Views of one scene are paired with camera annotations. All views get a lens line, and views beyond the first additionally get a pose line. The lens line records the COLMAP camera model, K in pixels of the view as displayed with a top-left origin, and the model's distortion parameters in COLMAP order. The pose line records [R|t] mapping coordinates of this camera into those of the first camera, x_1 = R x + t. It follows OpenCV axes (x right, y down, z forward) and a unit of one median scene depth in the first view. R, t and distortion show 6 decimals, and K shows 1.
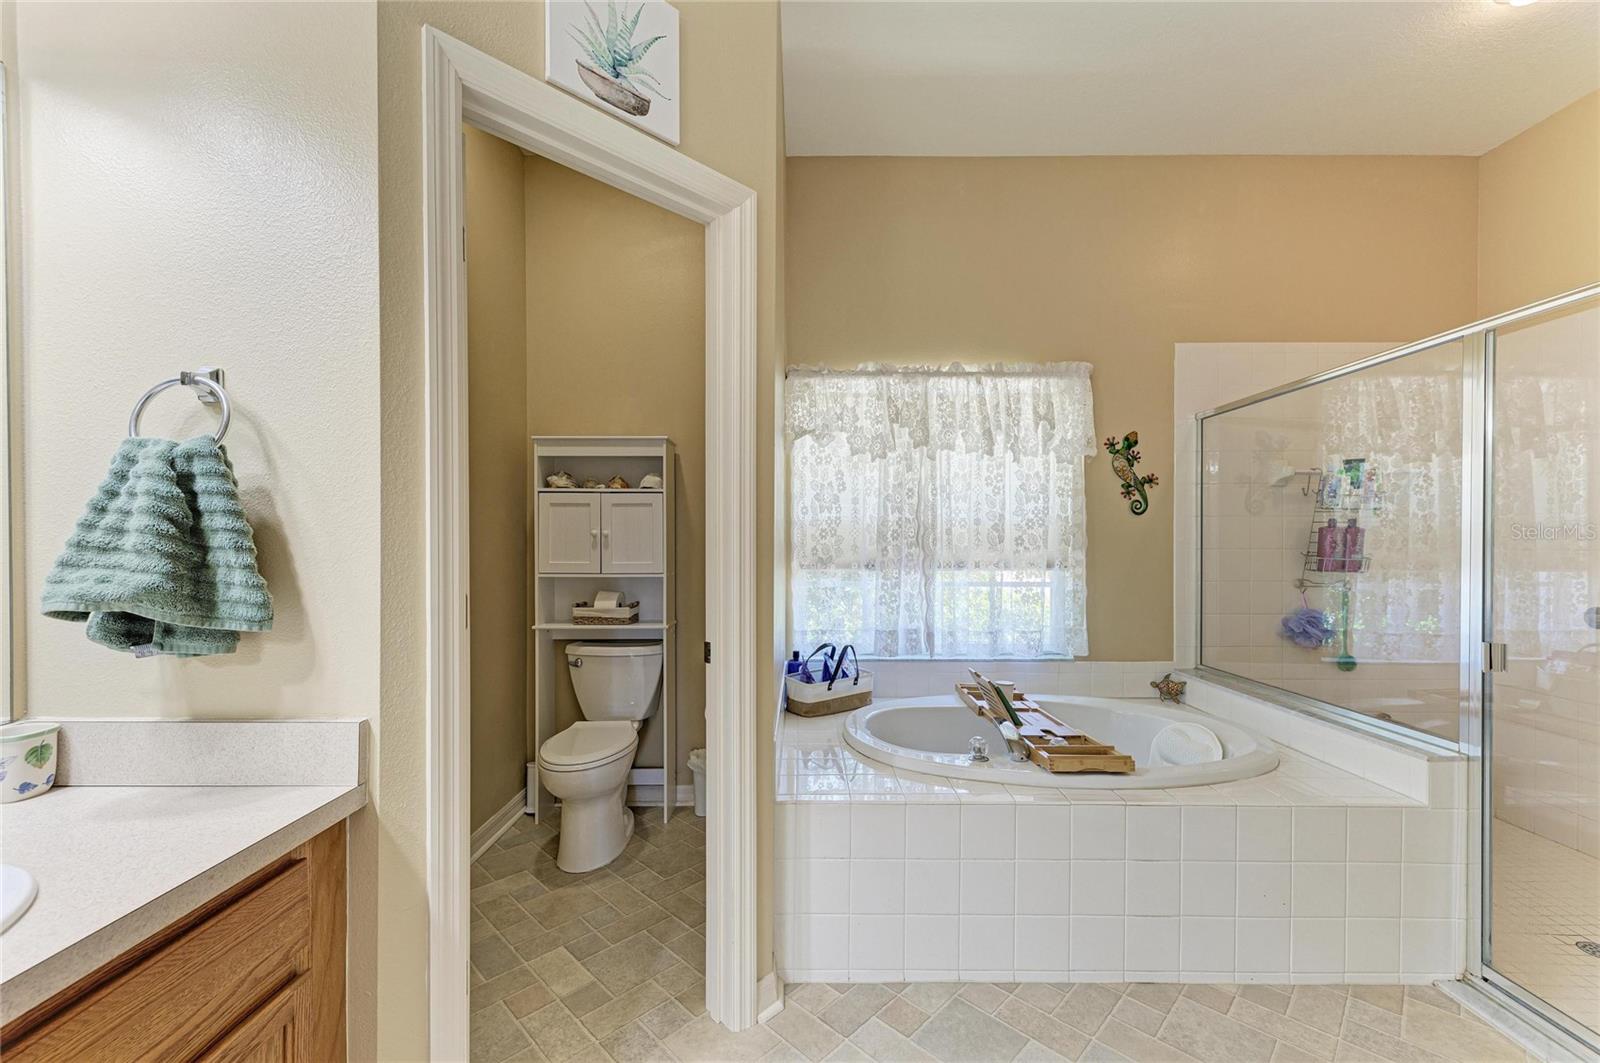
lens RADIAL K [[629.3, 0, 805.7], [0, 629.3, 534.4], [0, 0, 1]] dist [0.019232, -0.004259]
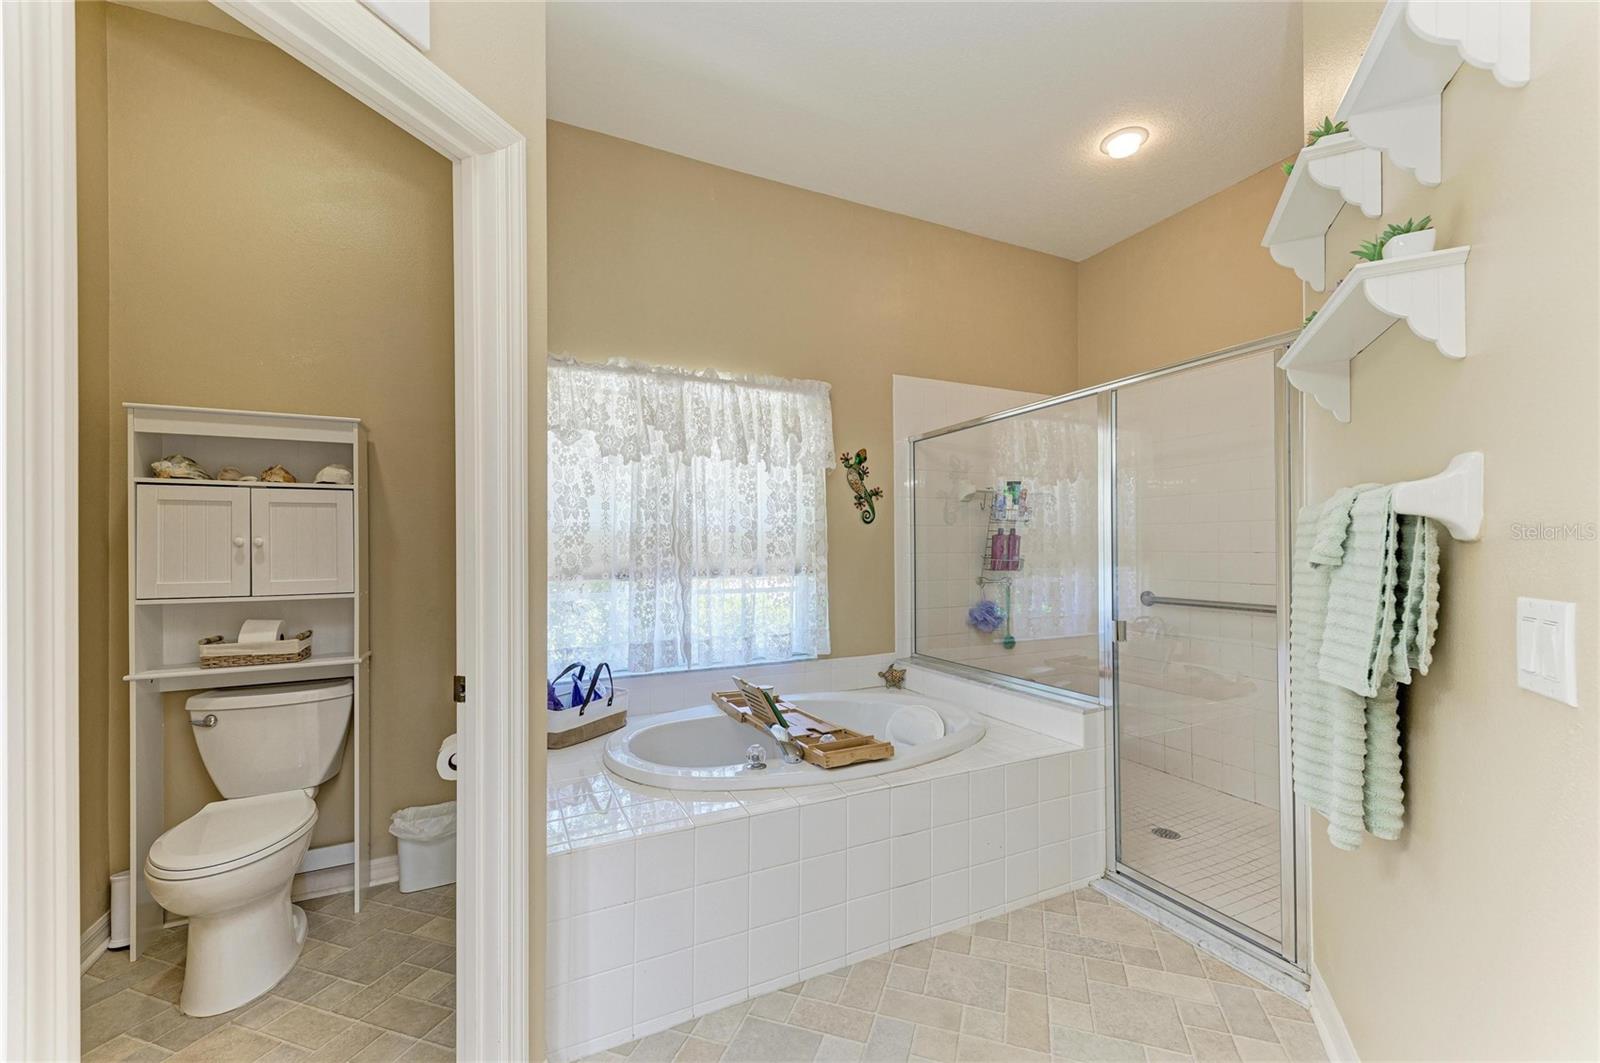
lens RADIAL K [[629.3, 0, 788.0], [0, 629.3, 536.6], [0, 0, 1]] dist [0.019232, -0.004259]
pose [[0.903173, -0.000005, 0.429277, -0.082464], [0.003376, 0.999969, -0.007093, -0.000593], [-0.429264, 0.007855, 0.903145, 0.056807]]
